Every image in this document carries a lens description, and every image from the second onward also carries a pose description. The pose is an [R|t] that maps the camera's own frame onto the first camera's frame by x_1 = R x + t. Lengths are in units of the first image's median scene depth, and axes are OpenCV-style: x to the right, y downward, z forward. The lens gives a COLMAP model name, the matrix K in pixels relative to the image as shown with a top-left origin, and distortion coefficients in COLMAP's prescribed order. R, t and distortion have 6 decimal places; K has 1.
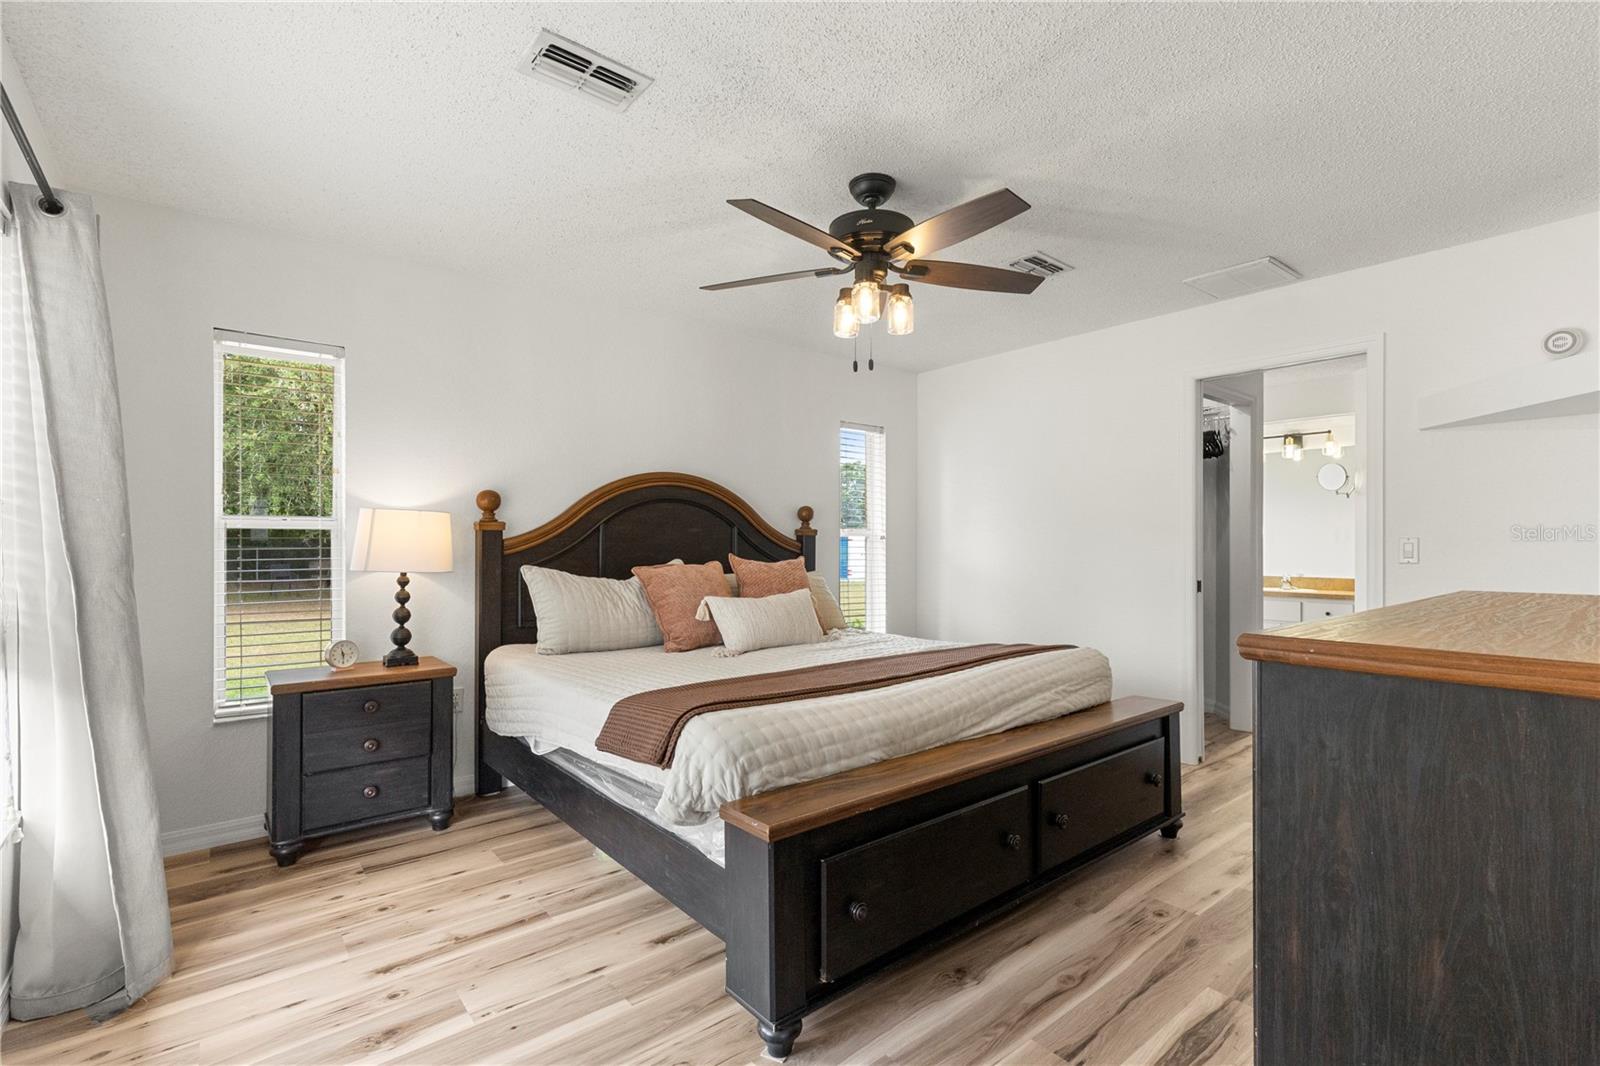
lens RADIAL K [[720.2, 0, 802.9], [0, 720.2, 535.4], [0, 0, 1]] dist [0.003596, -0.001030]
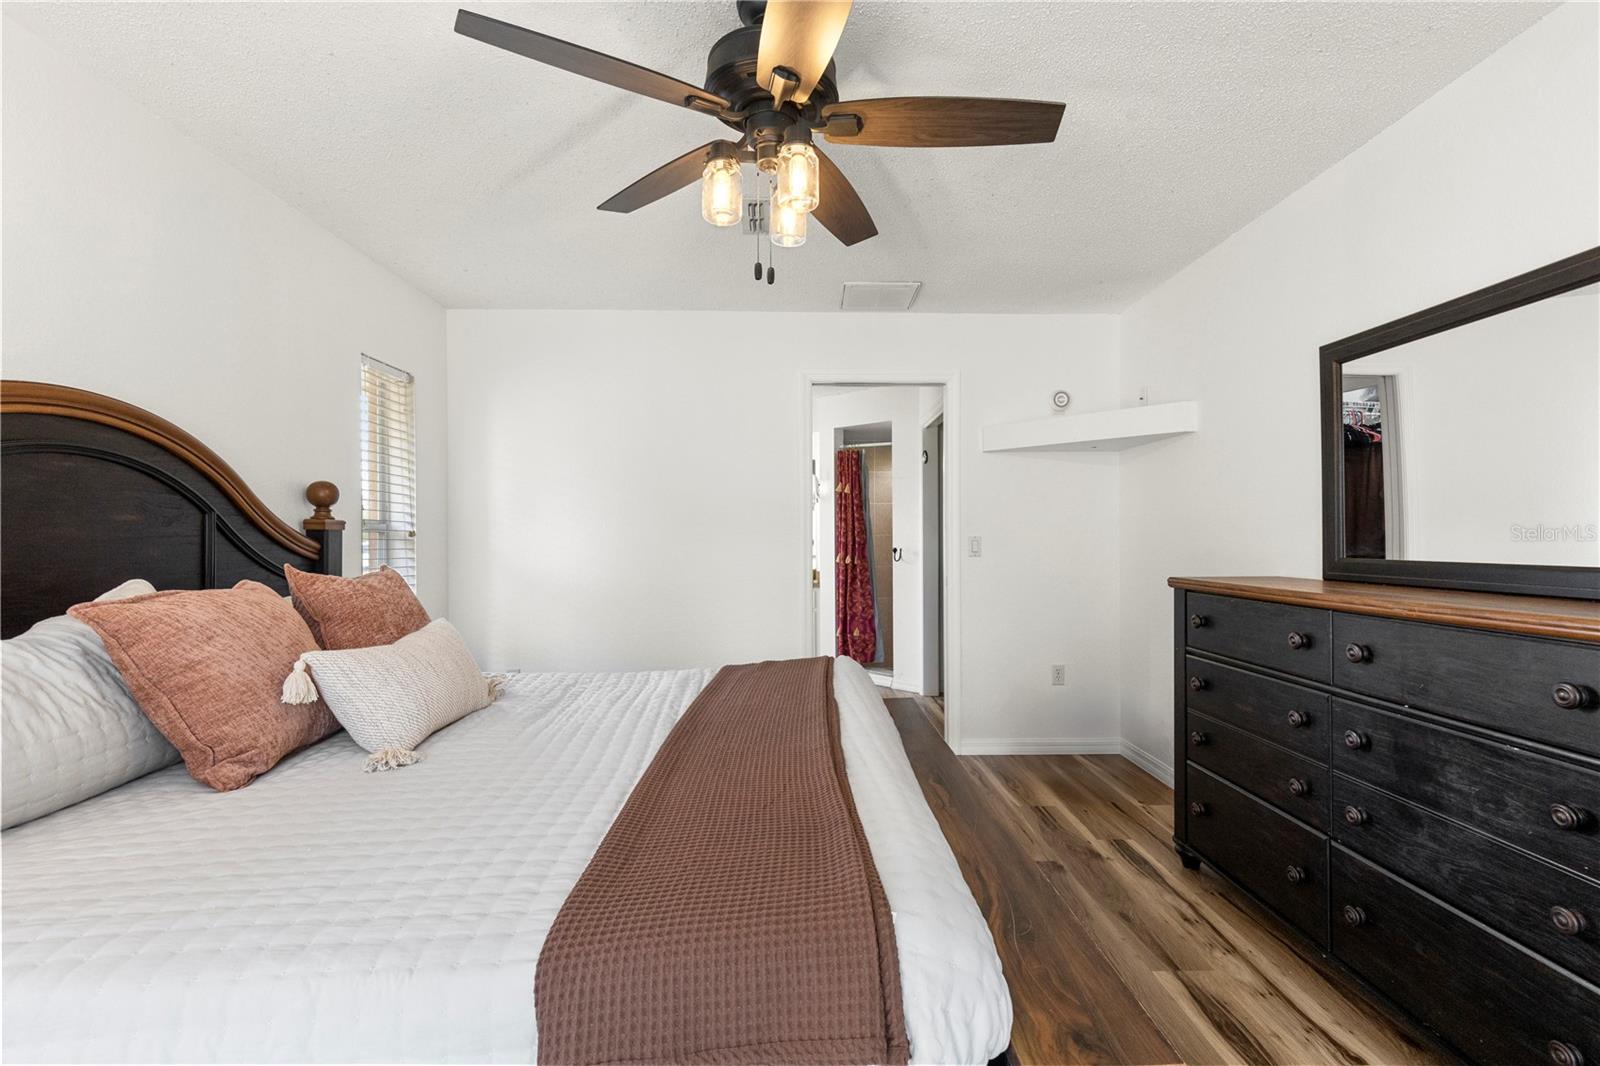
lens RADIAL K [[720.2, 0, 803.3], [0, 720.2, 537.8], [0, 0, 1]] dist [0.003596, -0.001030]
pose [[0.612159, -0.000667, 0.790734, -0.311885], [-0.006507, 0.999962, 0.005881, 0.000704], [-0.790708, -0.008746, 0.612132, 0.424185]]
